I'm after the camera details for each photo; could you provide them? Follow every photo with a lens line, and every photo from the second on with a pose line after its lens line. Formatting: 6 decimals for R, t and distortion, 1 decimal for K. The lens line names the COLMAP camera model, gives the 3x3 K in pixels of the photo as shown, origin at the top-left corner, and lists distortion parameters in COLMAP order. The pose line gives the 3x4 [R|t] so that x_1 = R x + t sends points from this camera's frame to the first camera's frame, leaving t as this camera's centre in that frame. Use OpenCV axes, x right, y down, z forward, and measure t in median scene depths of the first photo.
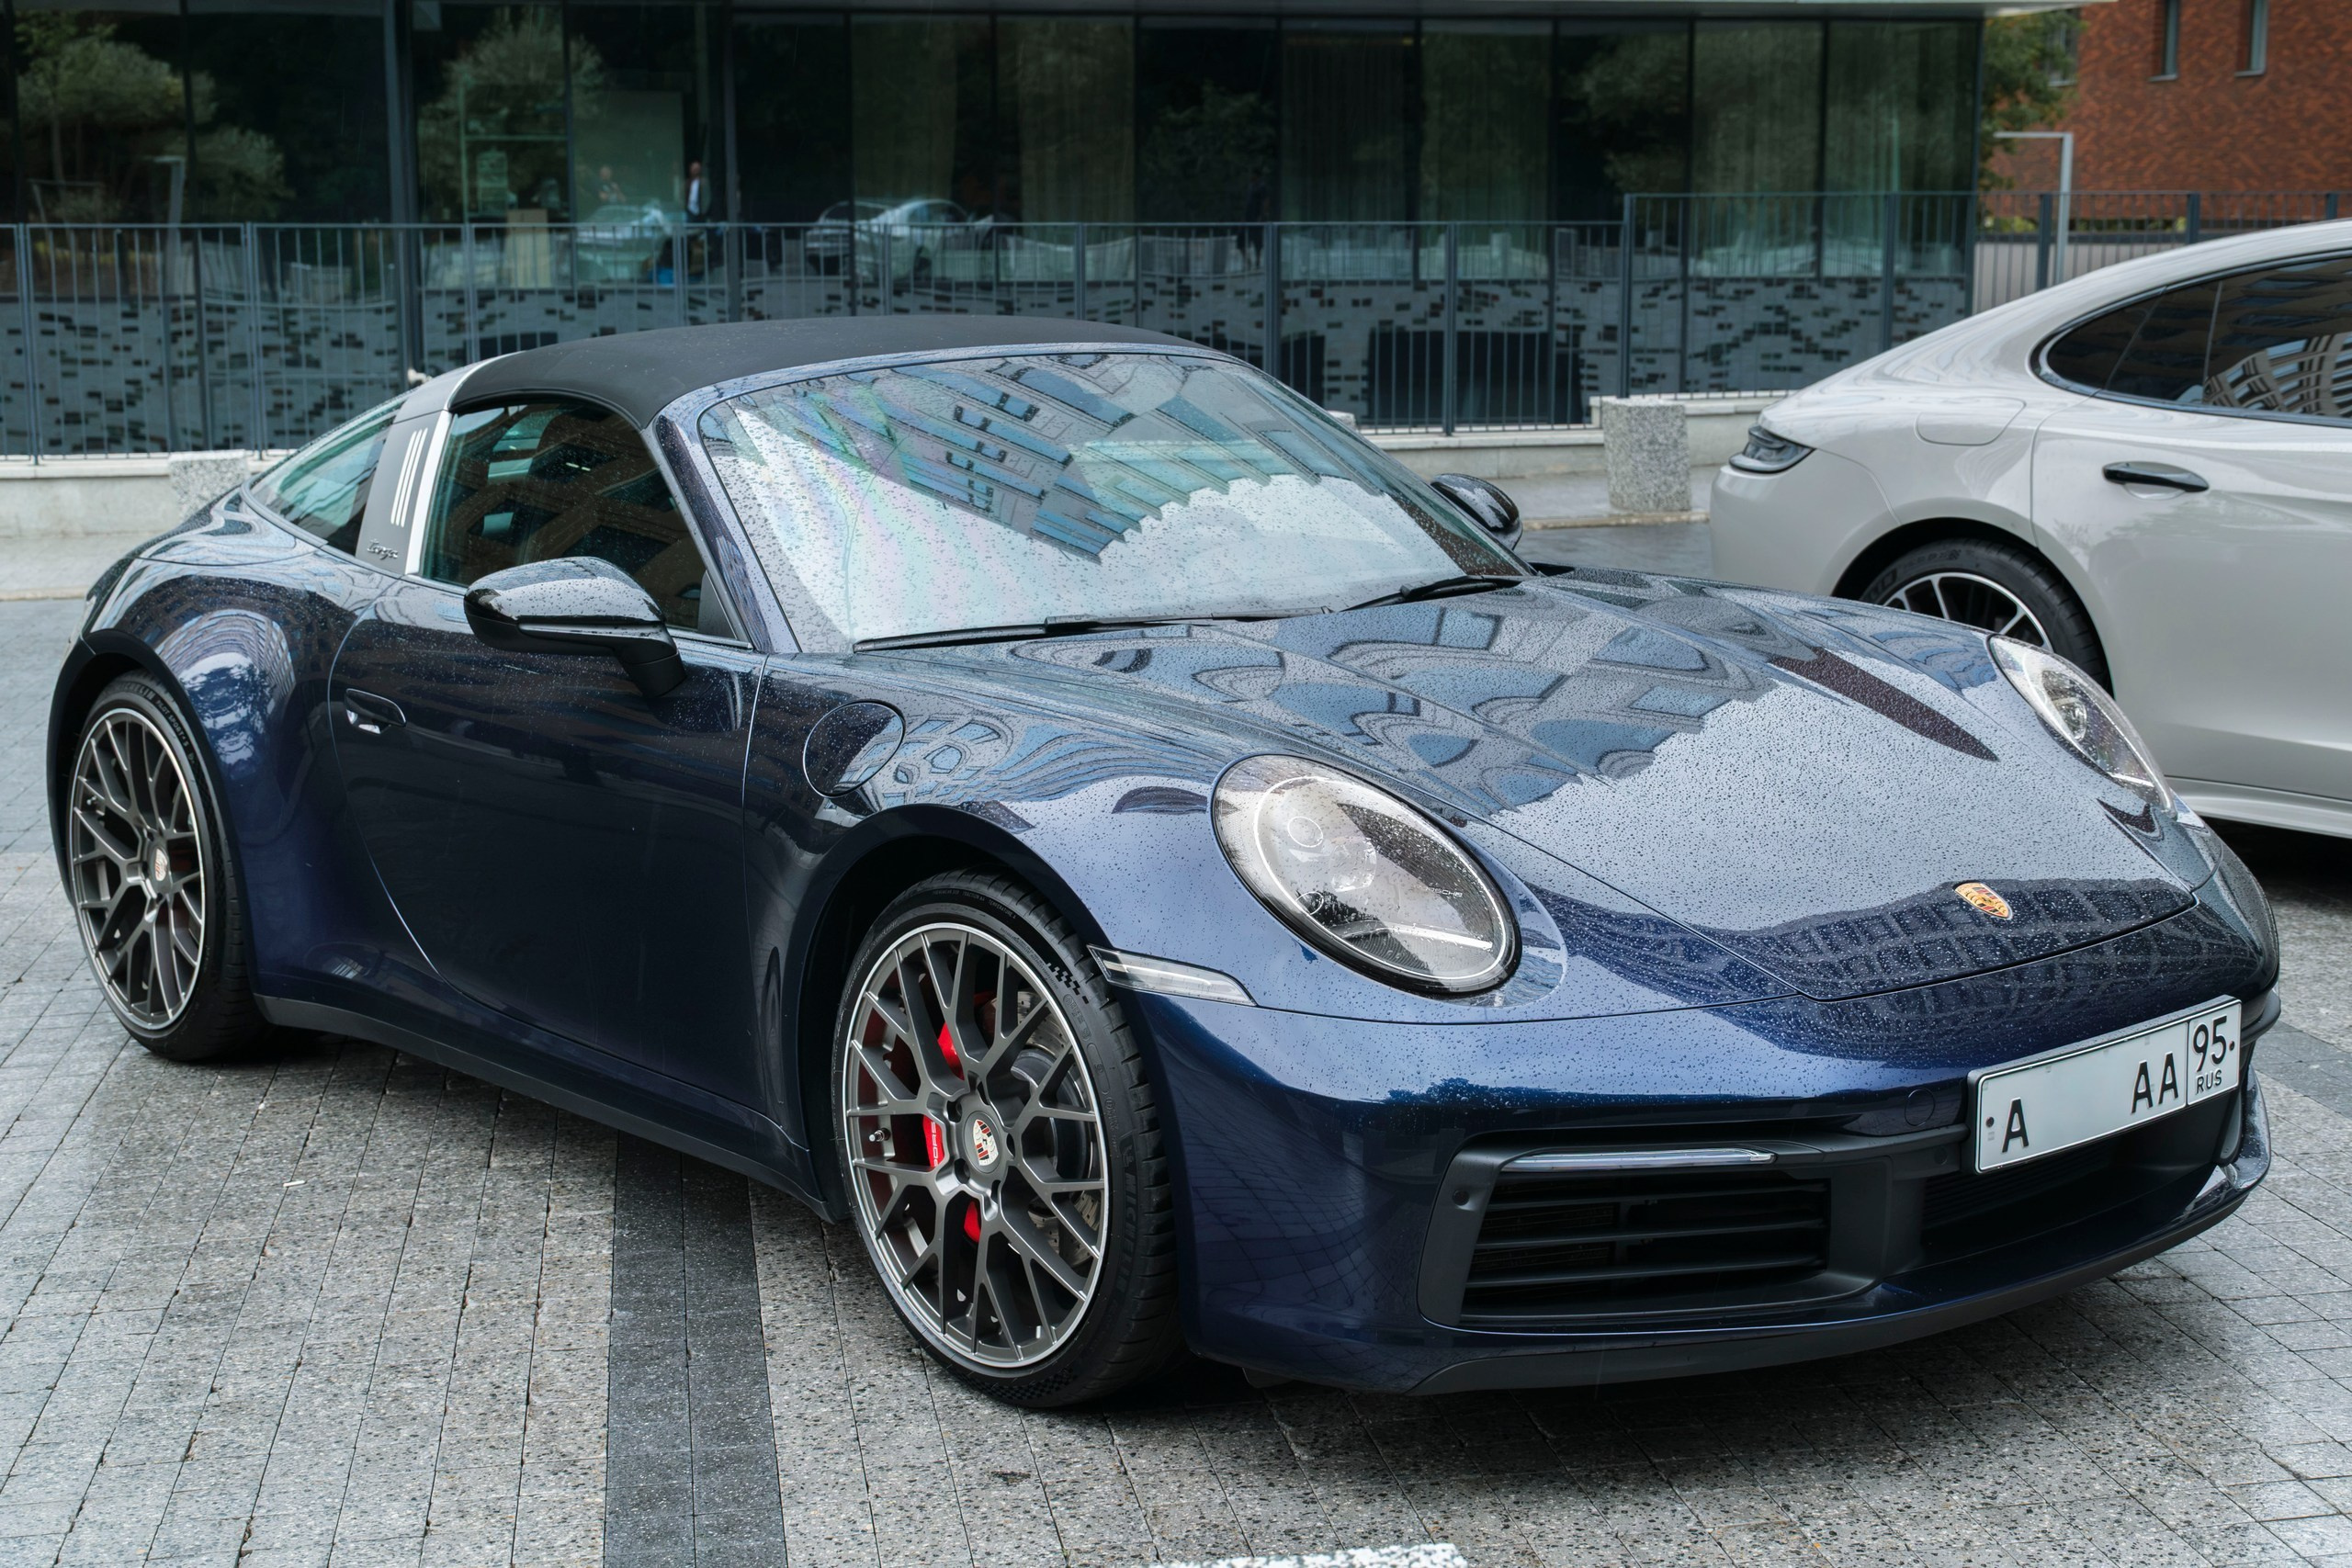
lens RADIAL K [[3500.0, 0, 1179.0], [0, 3500.0, 784.1], [0, 0, 1]] dist [0.010788, 0.000000]
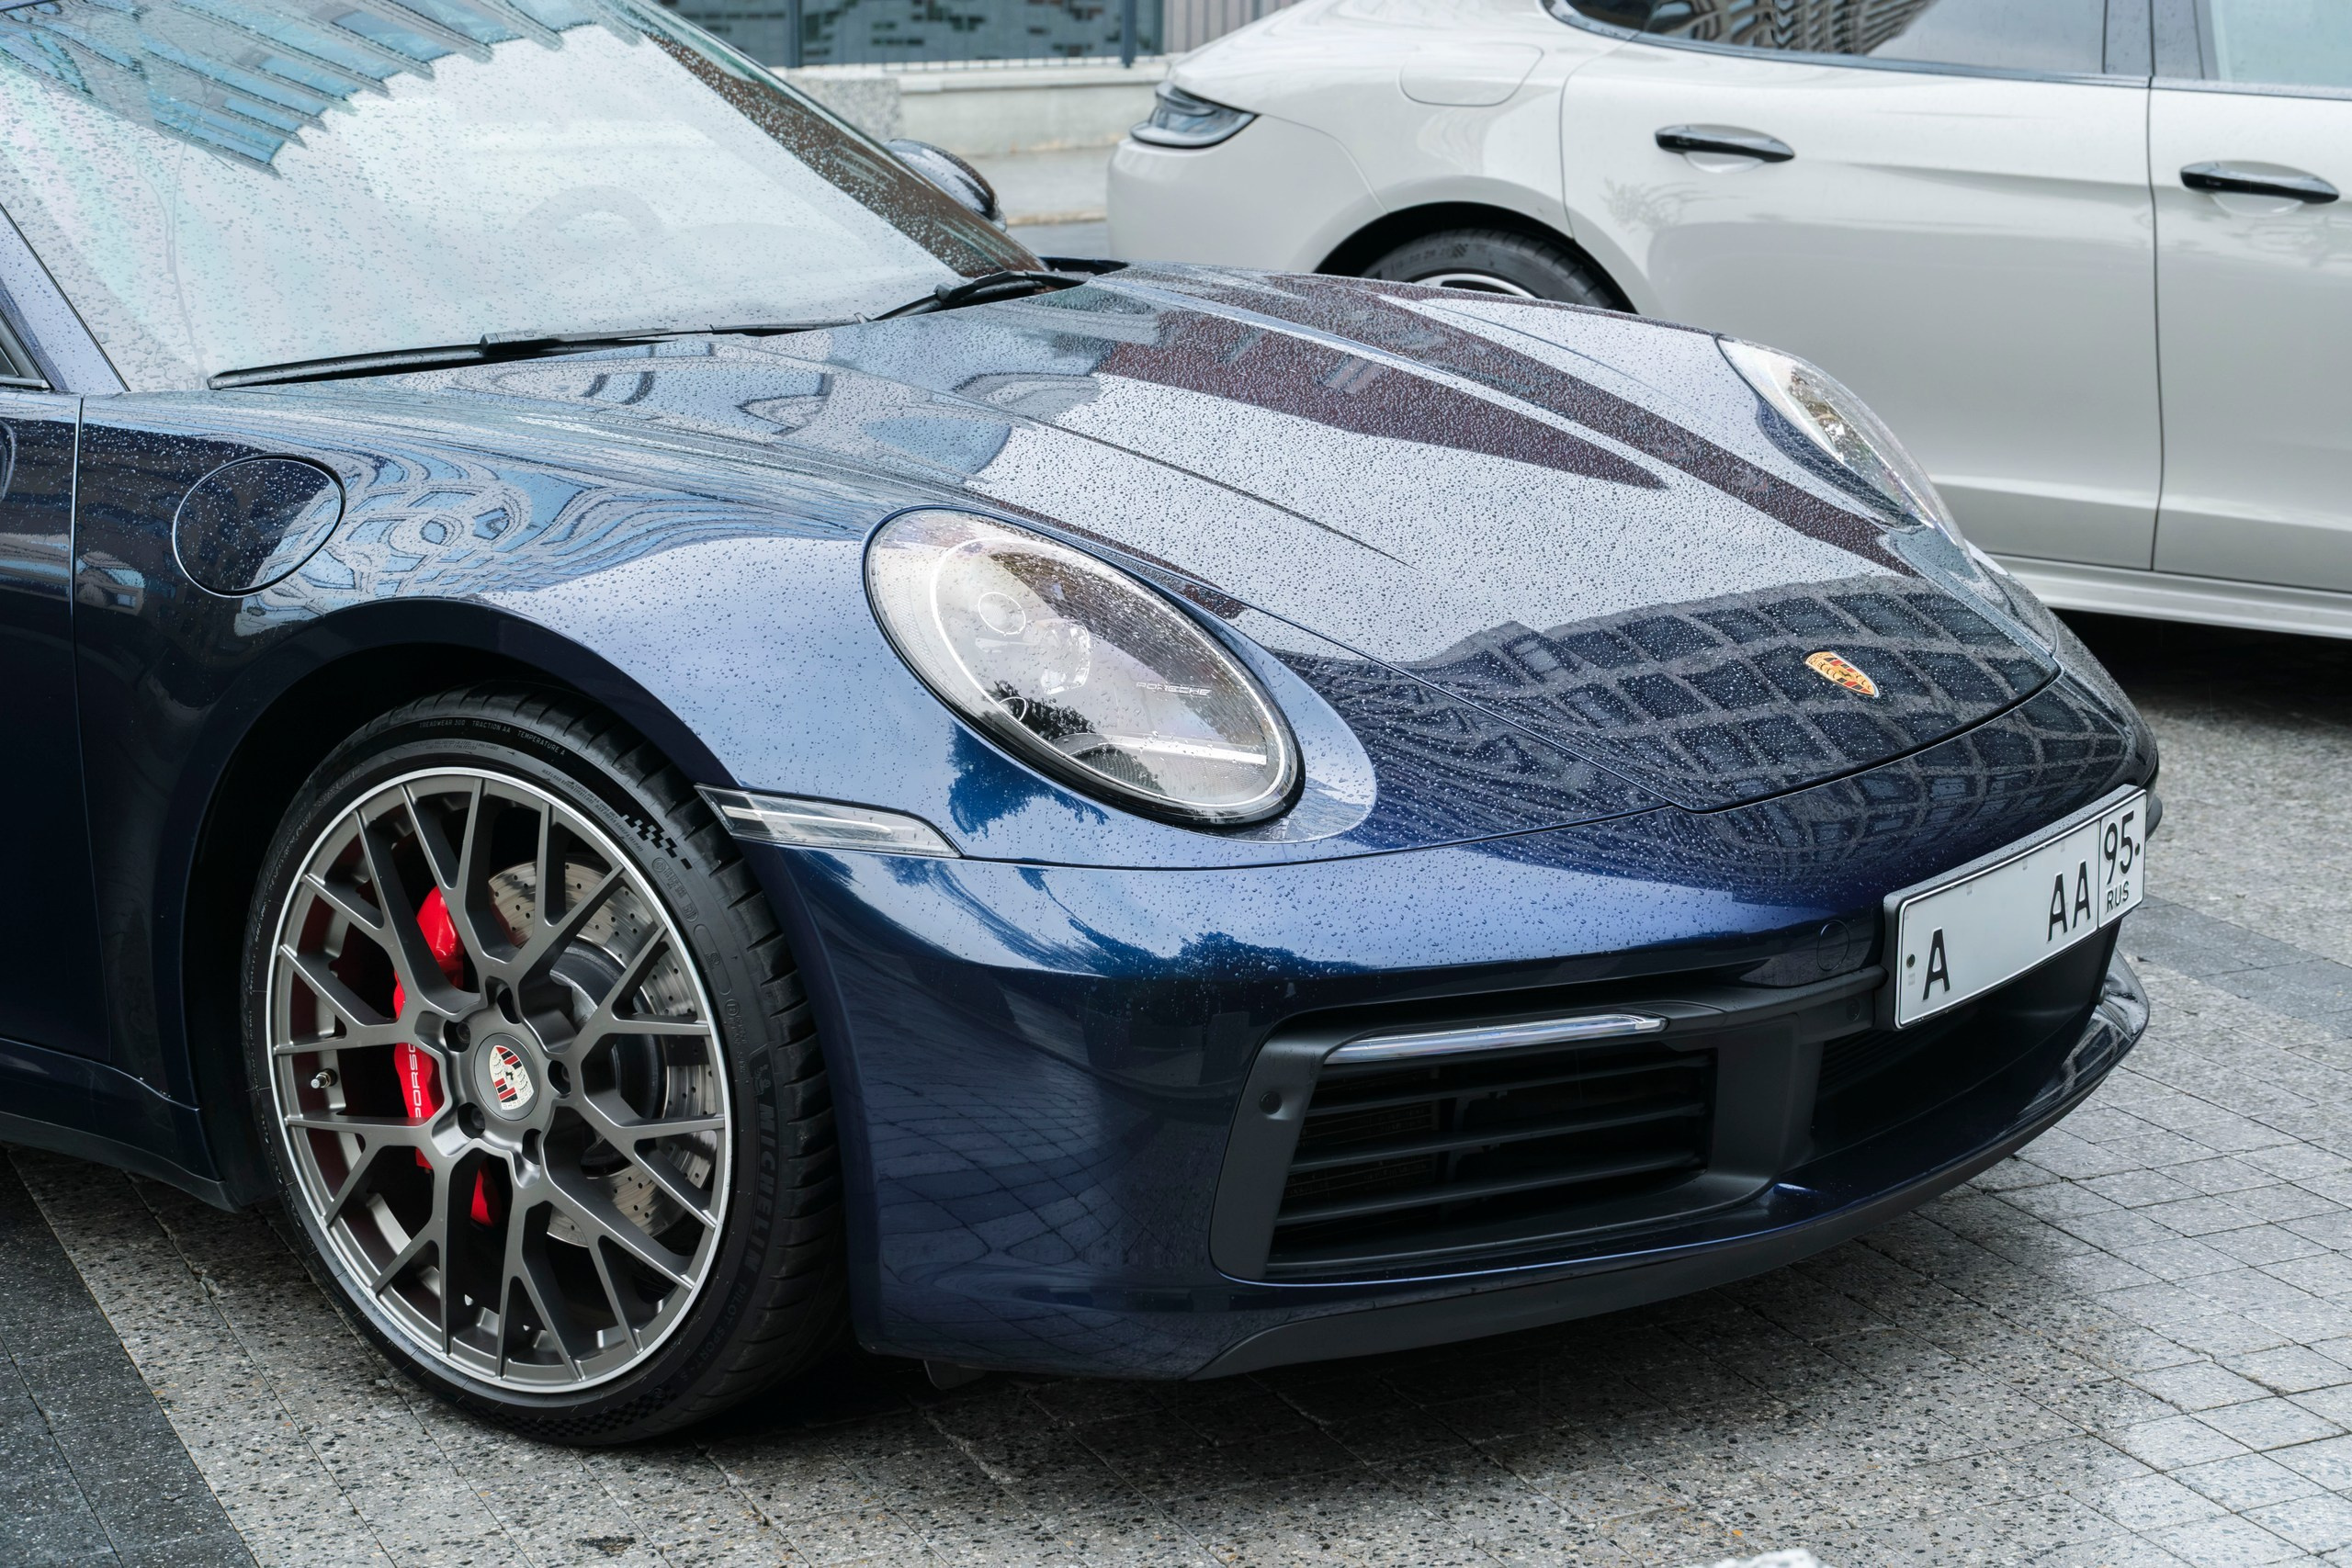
lens RADIAL K [[4579.9, 0, 1176.8], [0, 4579.9, 782.1], [0, 0, 1]] dist [0.033009, 0.000000]
pose [[0.961000, -0.045752, 0.272737, -0.179849], [0.035824, 0.998505, 0.041274, 0.010362], [-0.274218, -0.029893, 0.961203, 0.083419]]
